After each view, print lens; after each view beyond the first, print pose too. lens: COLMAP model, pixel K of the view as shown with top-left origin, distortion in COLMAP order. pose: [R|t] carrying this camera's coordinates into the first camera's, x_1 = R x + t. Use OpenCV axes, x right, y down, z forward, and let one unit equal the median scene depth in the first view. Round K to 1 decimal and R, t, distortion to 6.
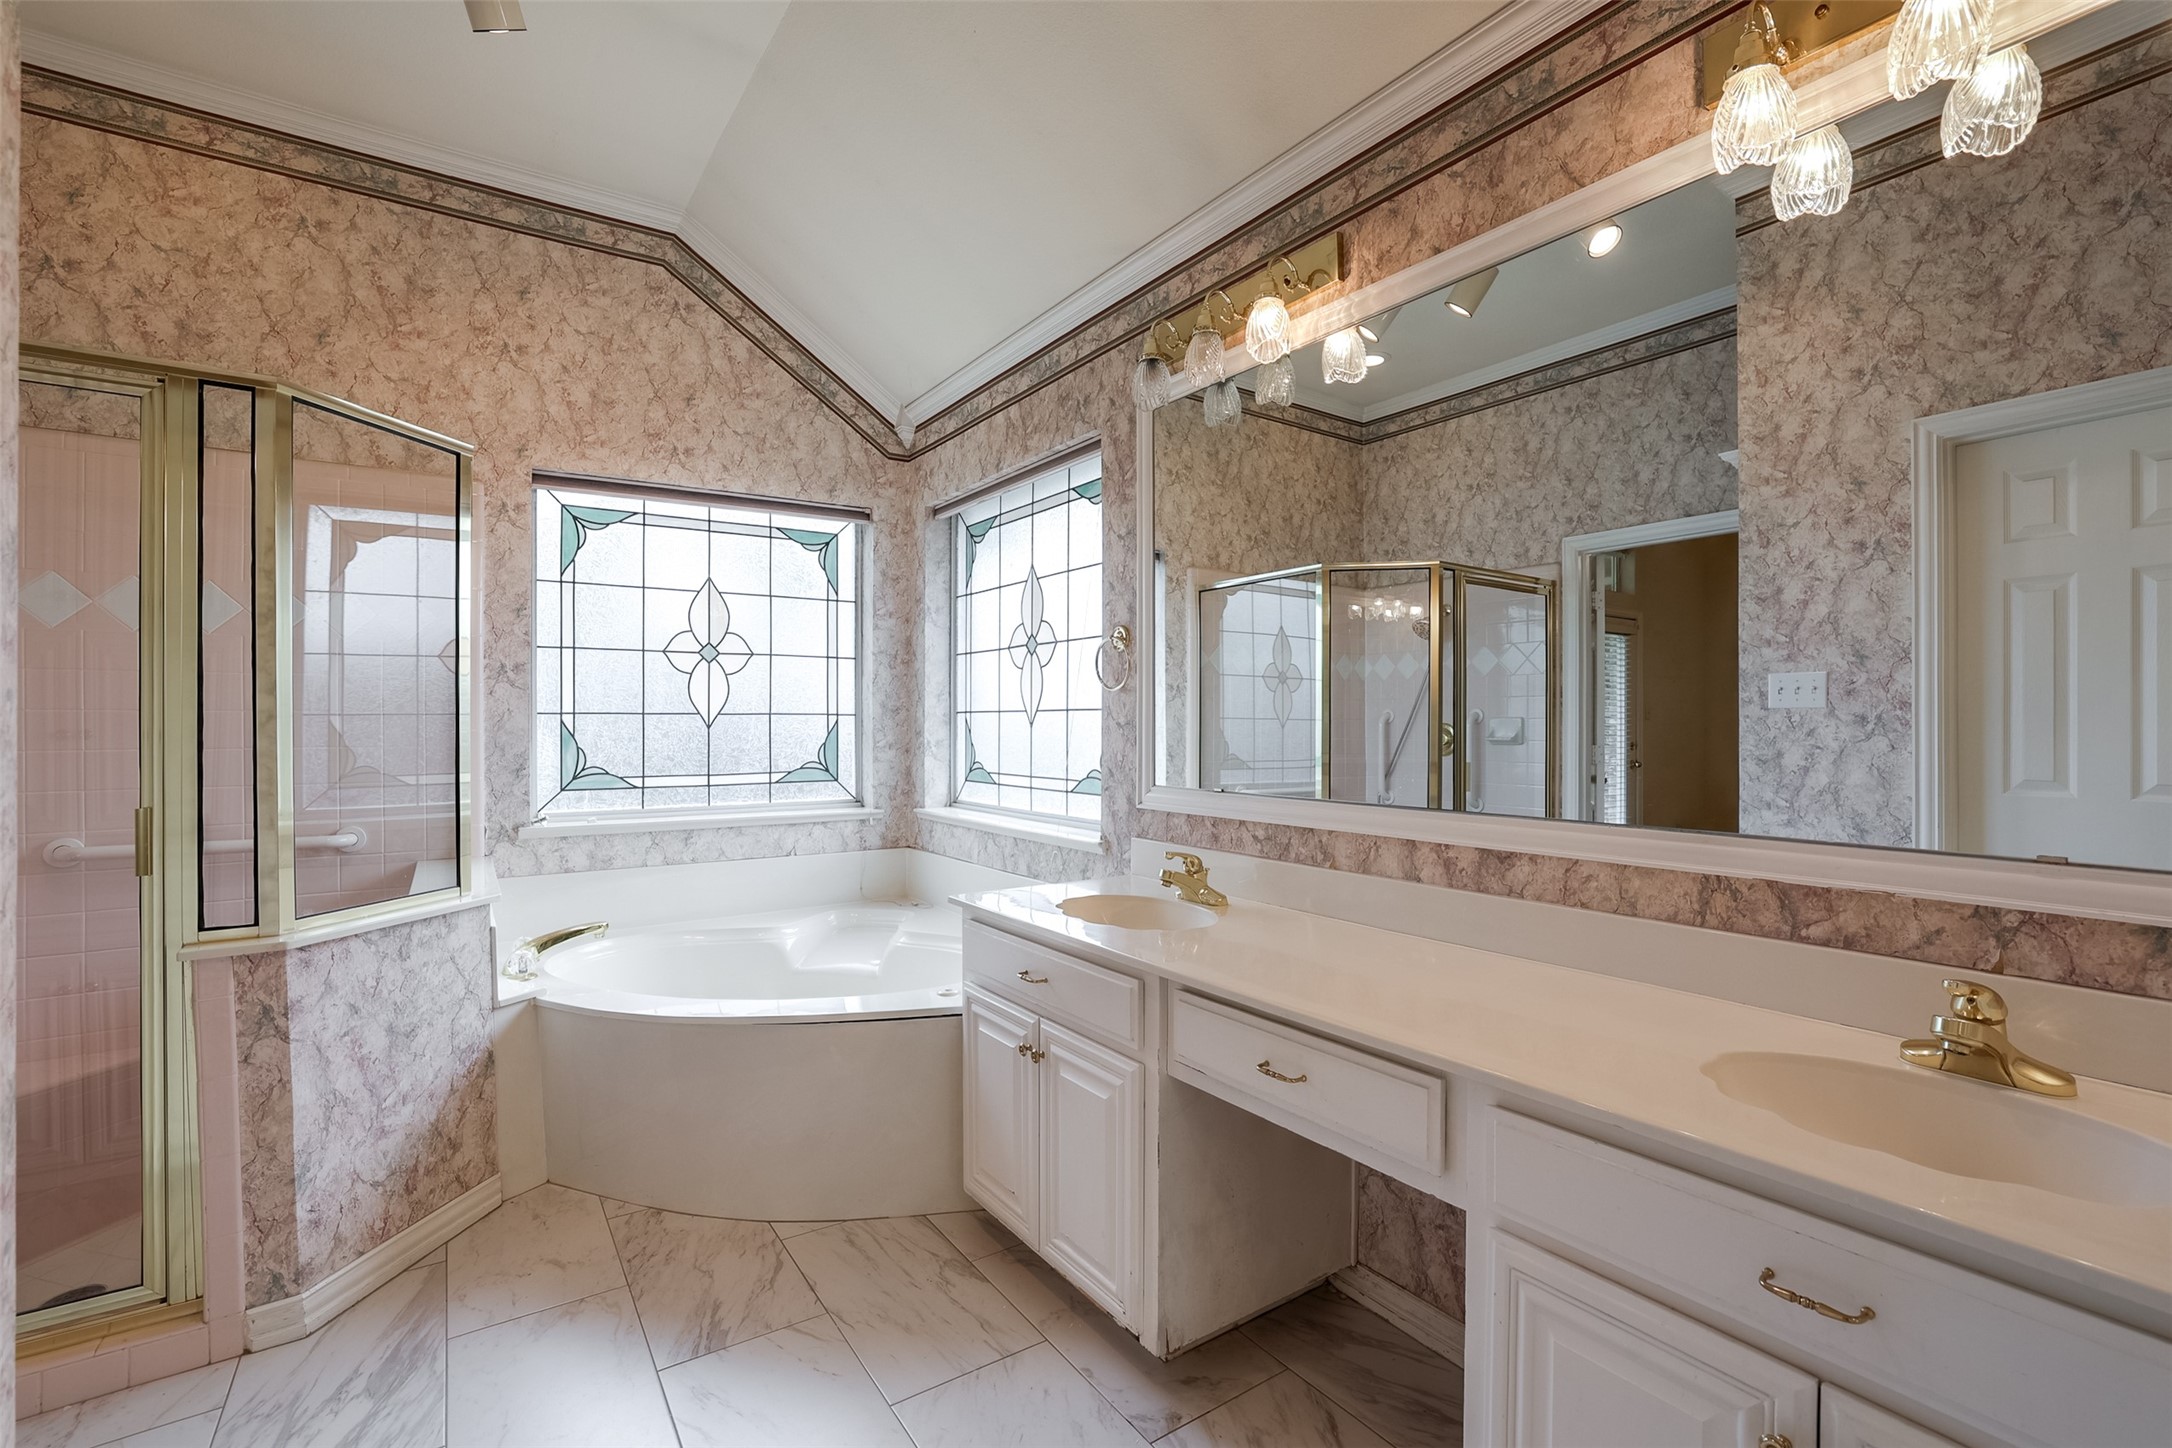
lens RADIAL K [[949.6, 0, 1076.2], [0, 949.6, 694.1], [0, 0, 1]] dist [-0.052348, 0.020485]
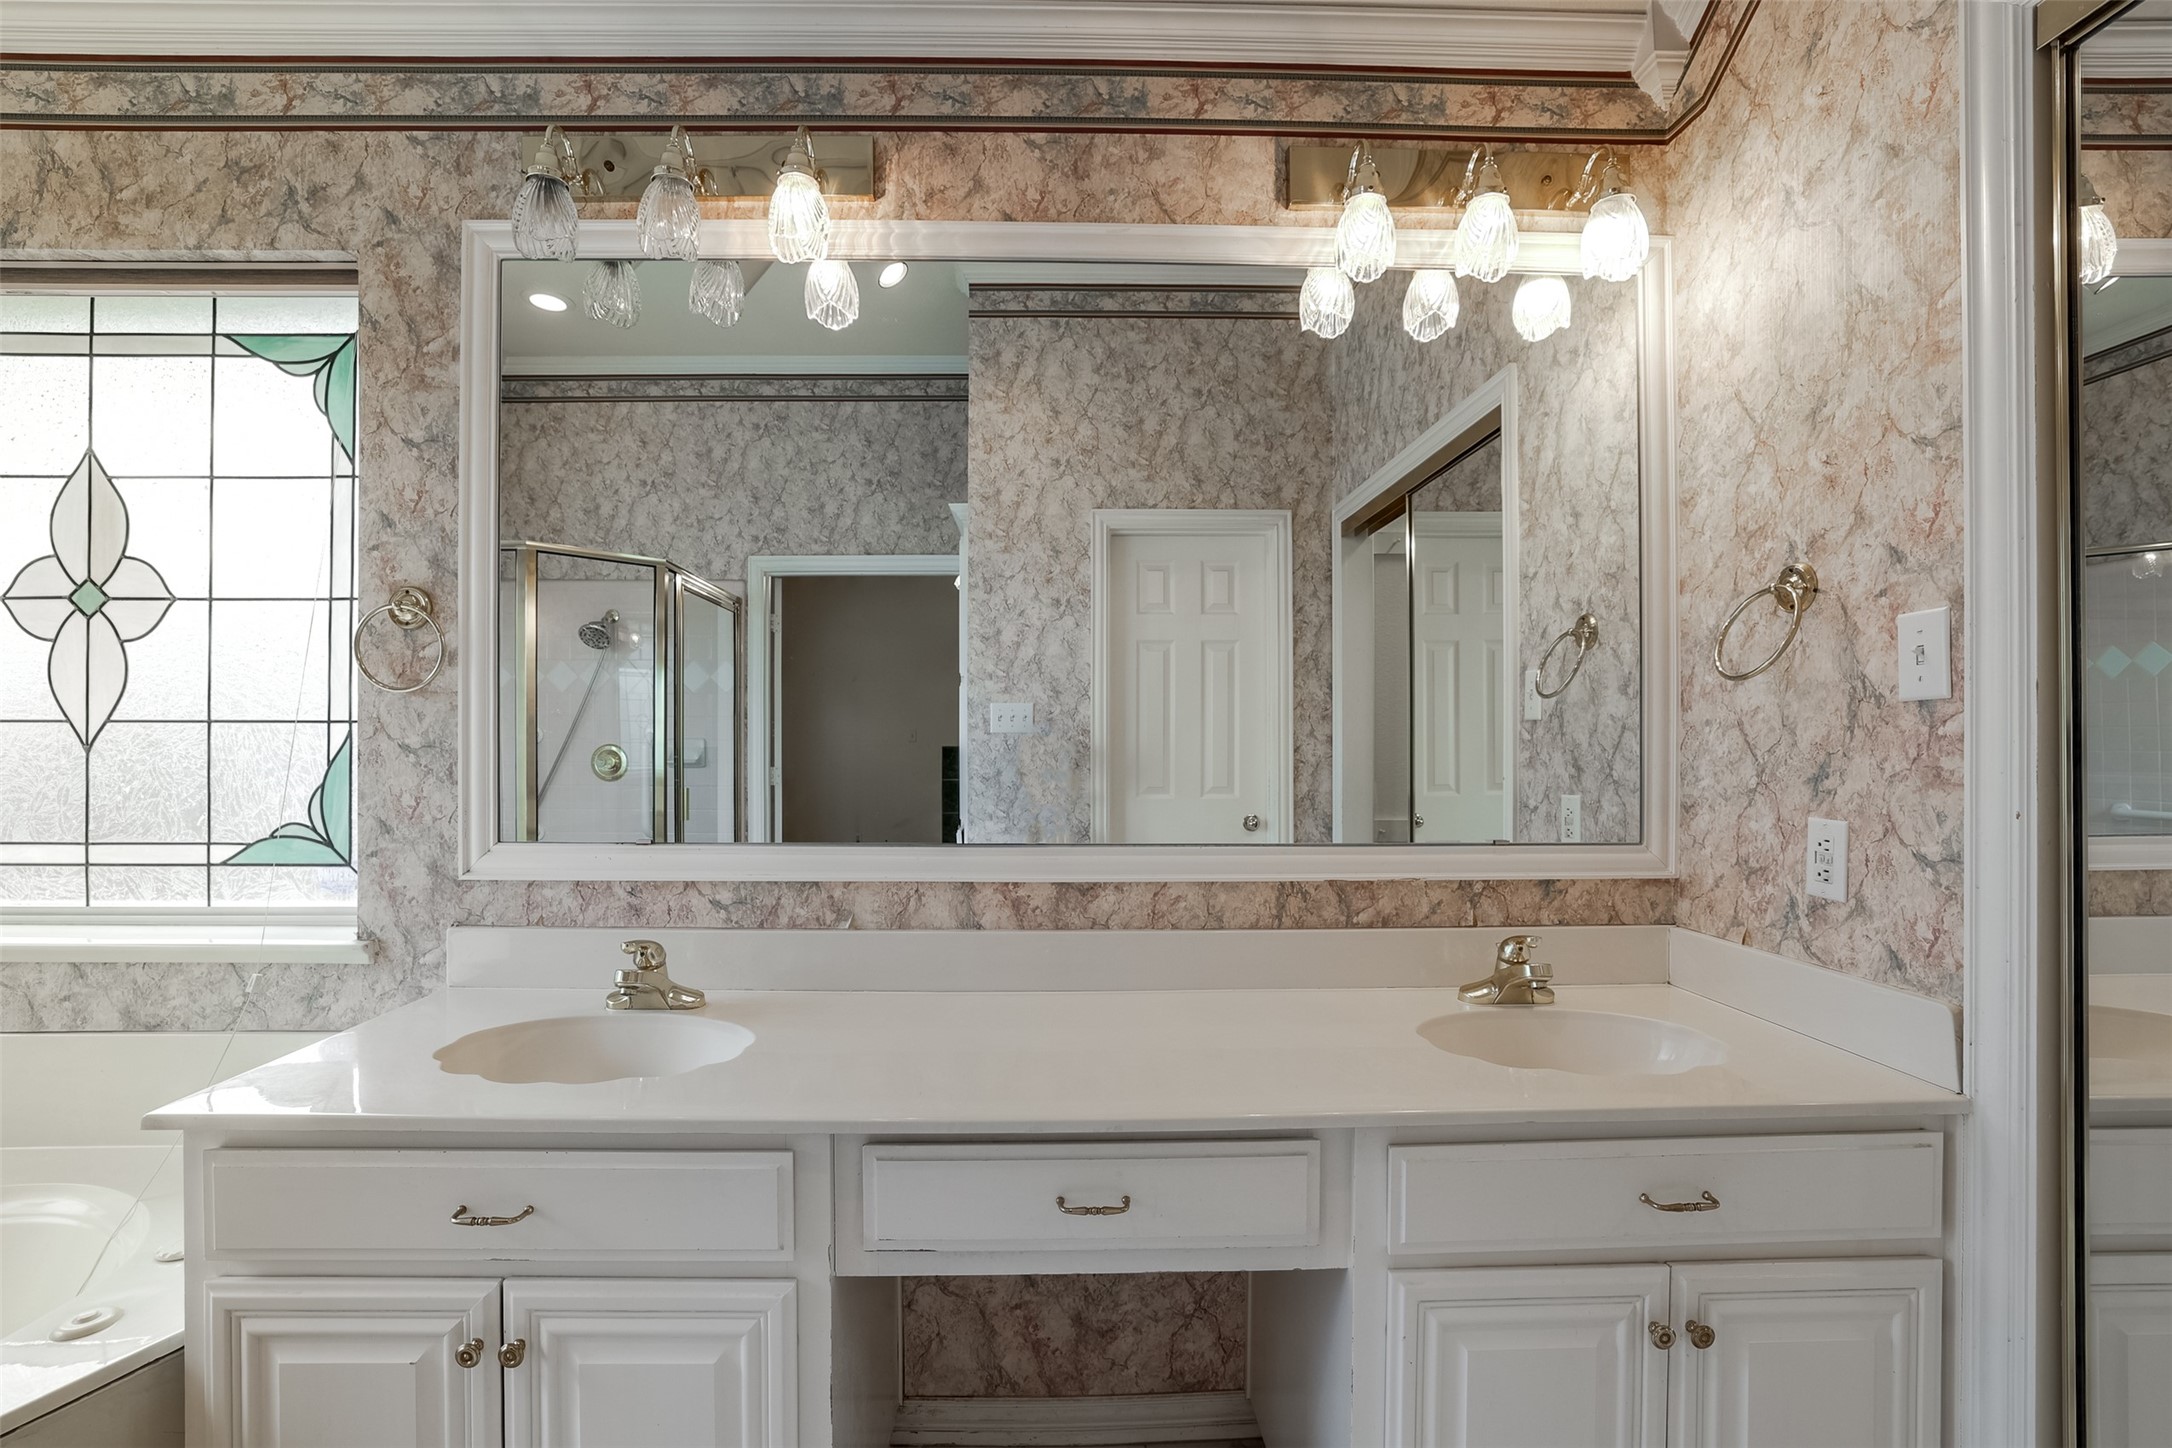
lens RADIAL K [[955.3, 0, 1083.1], [0, 955.3, 728.6], [0, 0, 1]] dist [-0.051705, 0.018718]
pose [[0.541406, 0.014471, 0.840637, -0.224690], [-0.027423, 0.999624, 0.000454, 0.007540], [-0.840314, -0.023299, 0.541599, 0.306420]]
